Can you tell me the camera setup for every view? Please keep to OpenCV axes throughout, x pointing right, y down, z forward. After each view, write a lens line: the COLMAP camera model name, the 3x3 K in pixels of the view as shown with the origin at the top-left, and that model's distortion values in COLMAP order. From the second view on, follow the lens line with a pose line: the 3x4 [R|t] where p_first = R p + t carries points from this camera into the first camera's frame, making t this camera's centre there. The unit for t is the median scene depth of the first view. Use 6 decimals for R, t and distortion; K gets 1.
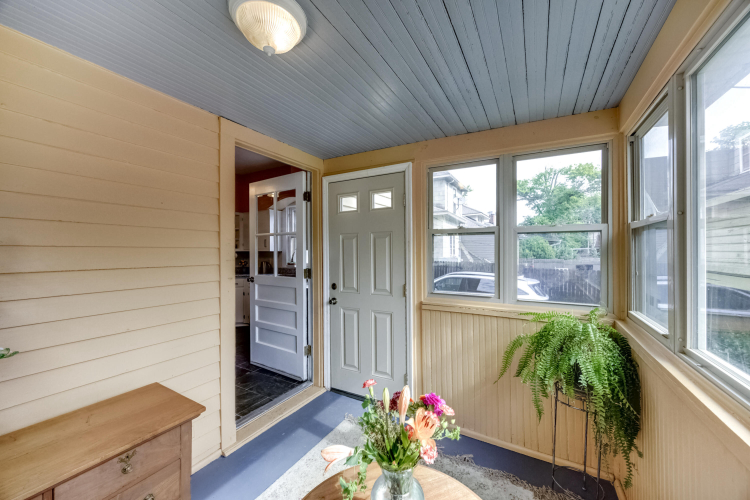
lens RADIAL K [[282.9, 0, 376.6], [0, 282.9, 248.5], [0, 0, 1]] dist [-0.004988, -0.000020]
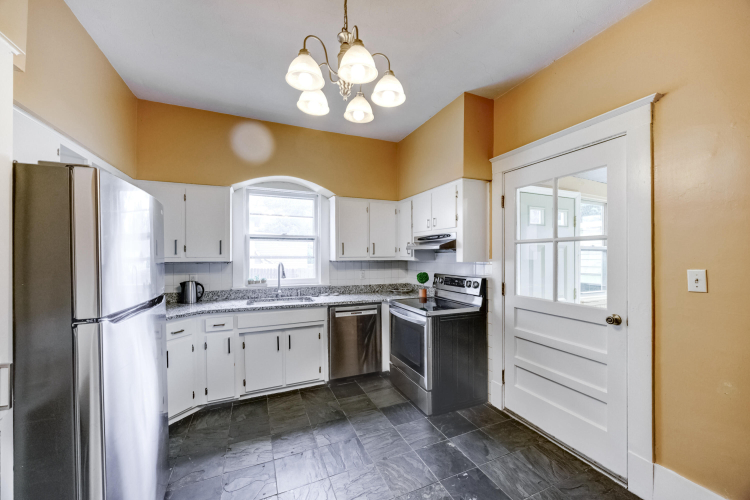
lens RADIAL K [[286.3, 0, 375.1], [0, 286.3, 254.8], [0, 0, 1]] dist [-0.000844, 0.000059]
pose [[0.599624, 0.008582, 0.800236, -0.639561], [-0.006877, 0.999961, -0.005571, -0.002327], [-0.800252, -0.002163, 0.599660, 0.417095]]
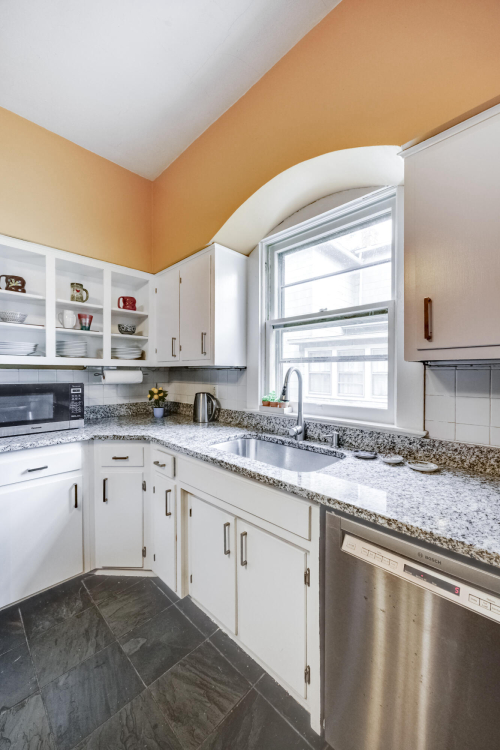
lens RADIAL K [[288.5, 0, 250.0], [0, 288.5, 375.0], [0, 0, 1]] dist [0.000590, 0.000064]
pose [[0.966914, 0.013365, -0.254753, -0.237939], [-0.010940, 0.999880, 0.010937, 0.016568], [0.254868, -0.007788, 0.966944, 0.646443]]
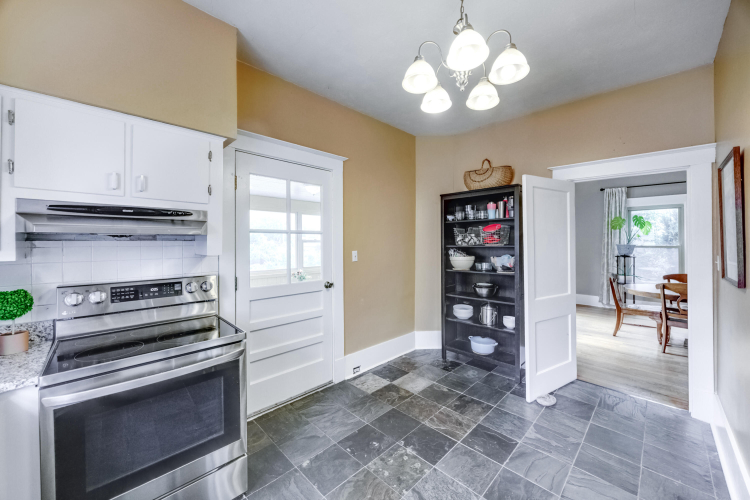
lens RADIAL K [[288.5, 0, 373.5], [0, 288.5, 241.1], [0, 0, 1]] dist [0.000590, 0.000064]
pose [[-0.963659, 0.015389, 0.266691, -0.433753], [0.012019, 0.999826, -0.014264, -0.003007], [-0.266864, -0.010540, -0.963677, 0.880253]]
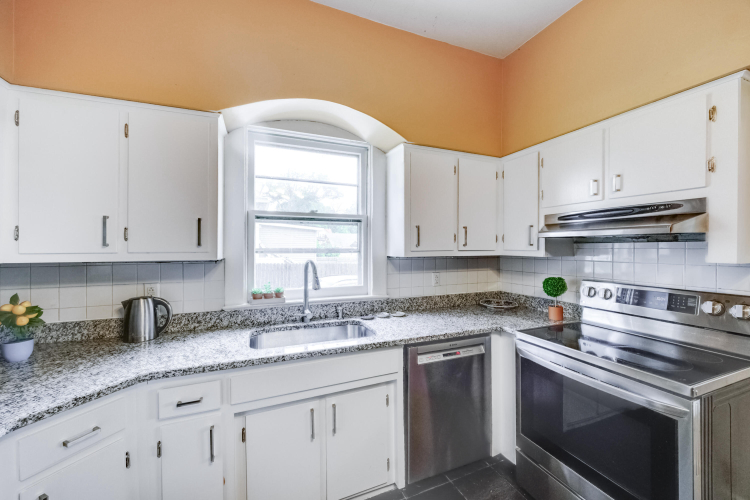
lens RADIAL K [[294.1, 0, 377.5], [0, 294.1, 246.2], [0, 0, 1]] dist [-0.000931, 0.000012]
pose [[0.607994, 0.010343, 0.793874, -0.501668], [-0.006393, 0.999947, -0.008132, -0.002770], [-0.793916, -0.000131, 0.608028, 0.667144]]
